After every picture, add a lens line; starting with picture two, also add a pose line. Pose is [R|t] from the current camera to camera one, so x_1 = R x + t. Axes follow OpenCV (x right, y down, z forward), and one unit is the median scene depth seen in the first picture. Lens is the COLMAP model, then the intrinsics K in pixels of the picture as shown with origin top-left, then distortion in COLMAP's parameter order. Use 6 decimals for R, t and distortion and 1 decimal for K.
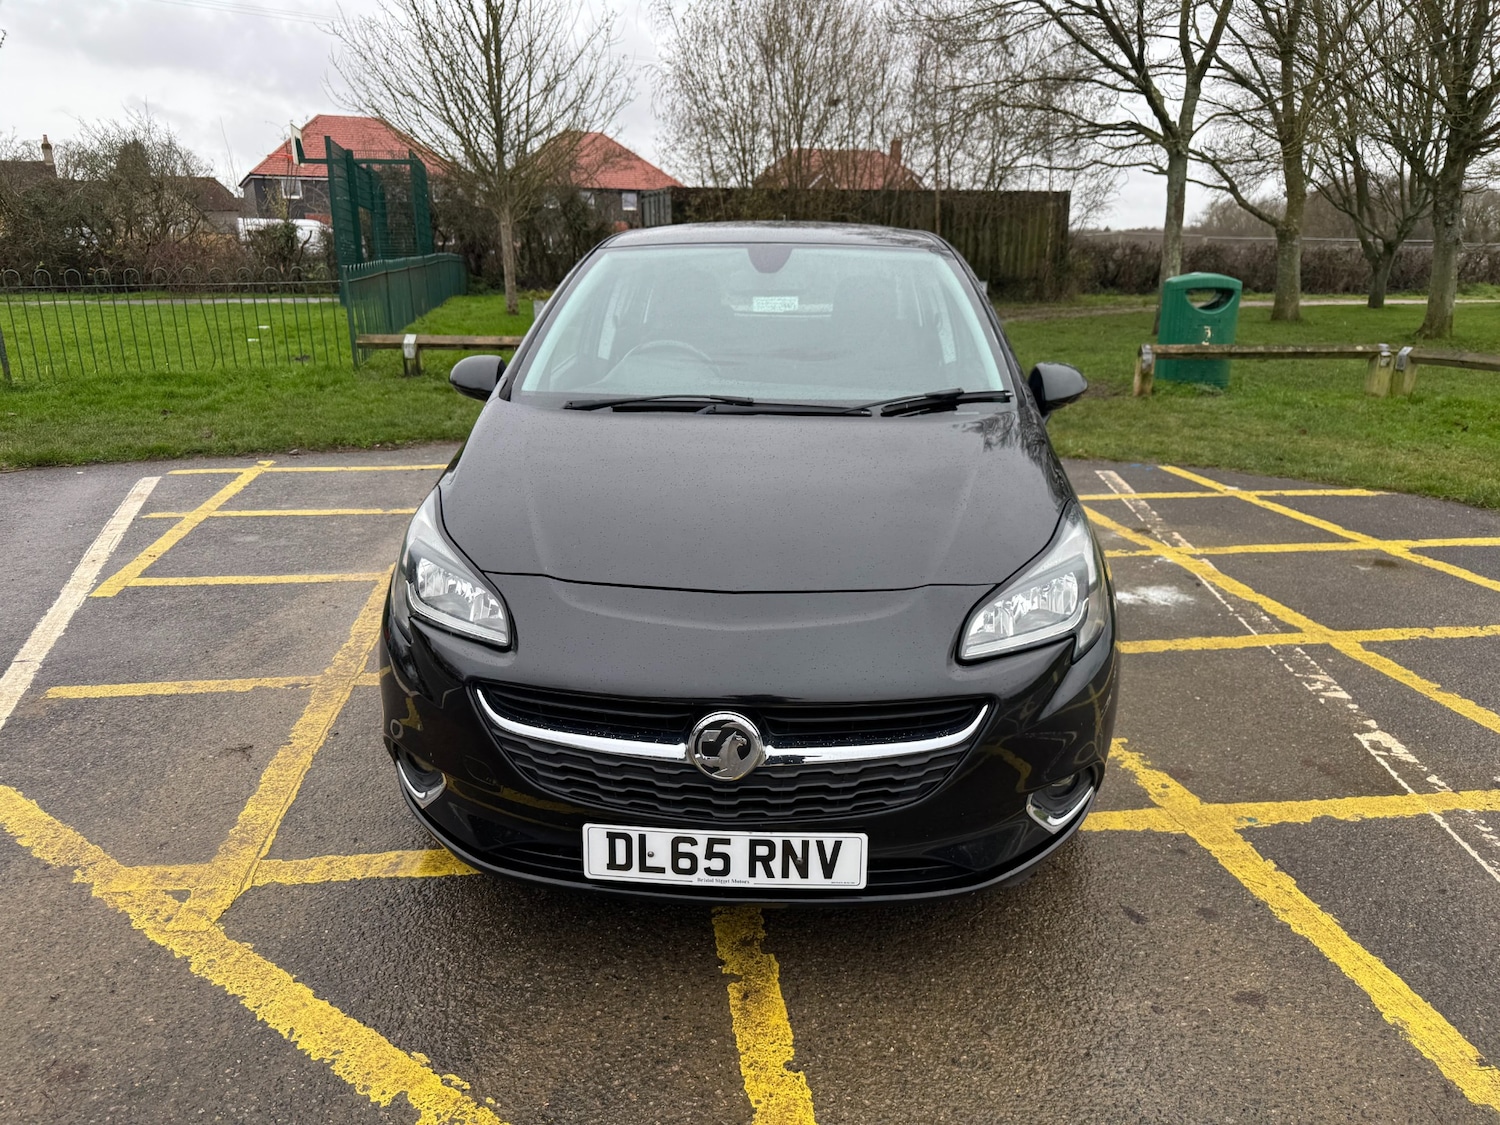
lens RADIAL K [[1059.9, 0, 742.1], [0, 1059.9, 553.6], [0, 0, 1]] dist [0.035398, -0.044729]
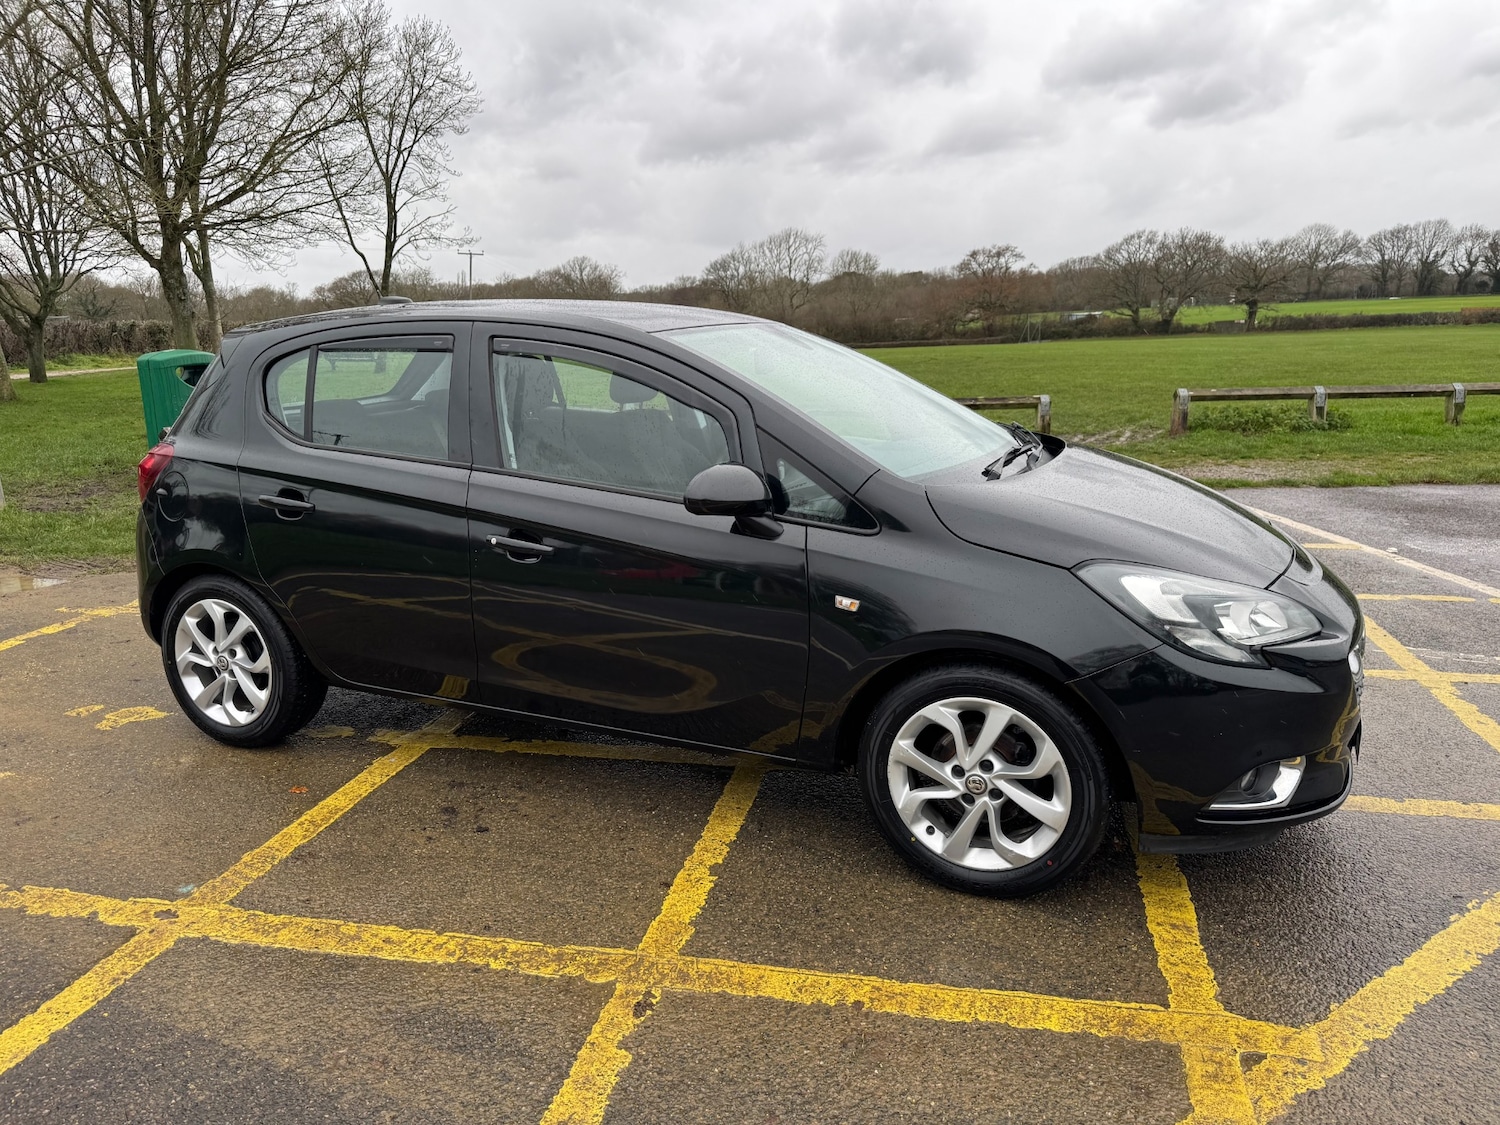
lens RADIAL K [[1049.6, 0, 745.2], [0, 1049.6, 566.0], [0, 0, 1]] dist [0.037282, -0.042275]
pose [[0.338122, -0.228485, 0.912945, -1.151590], [0.275122, 0.951700, 0.136289, -0.251086], [-0.899989, 0.205089, 0.384653, 0.806903]]
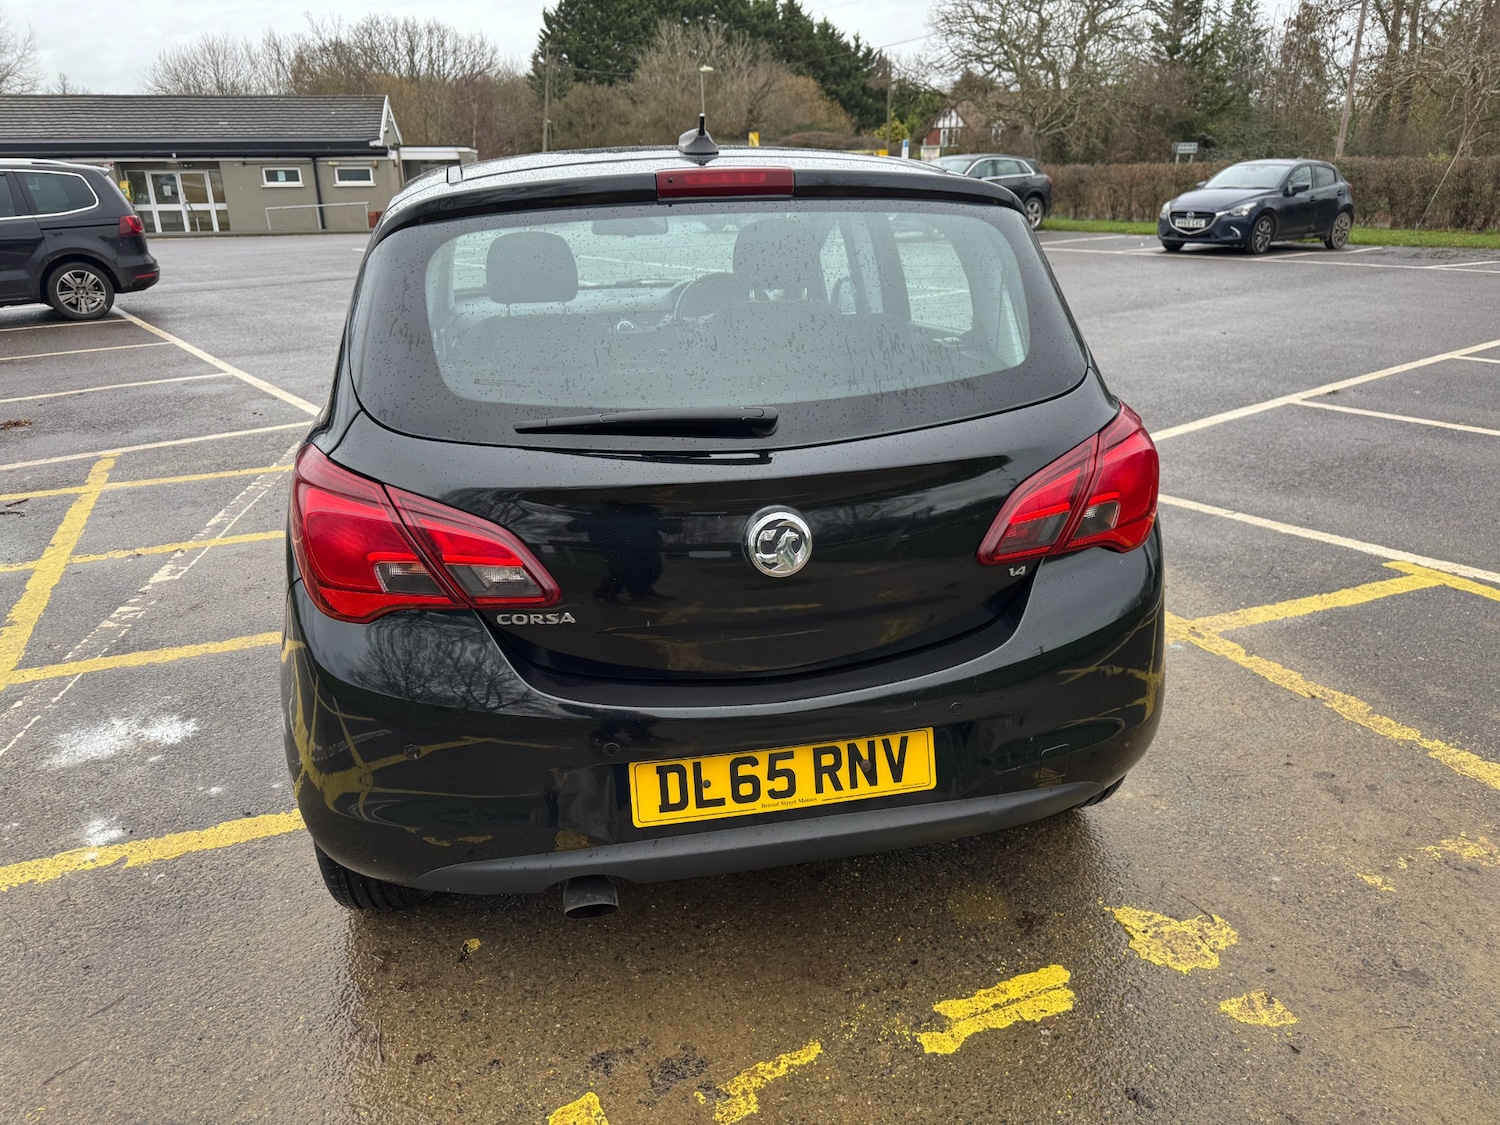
lens RADIAL K [[1072.1, 0, 739.9], [0, 1072.1, 553.7], [0, 0, 1]] dist [0.012569, -0.011181]
pose [[-0.967077, 0.097660, -0.234997, 0.246400], [-0.055310, 0.820696, 0.568681, -0.723887], [0.248399, 0.562956, -0.788275, 2.479261]]
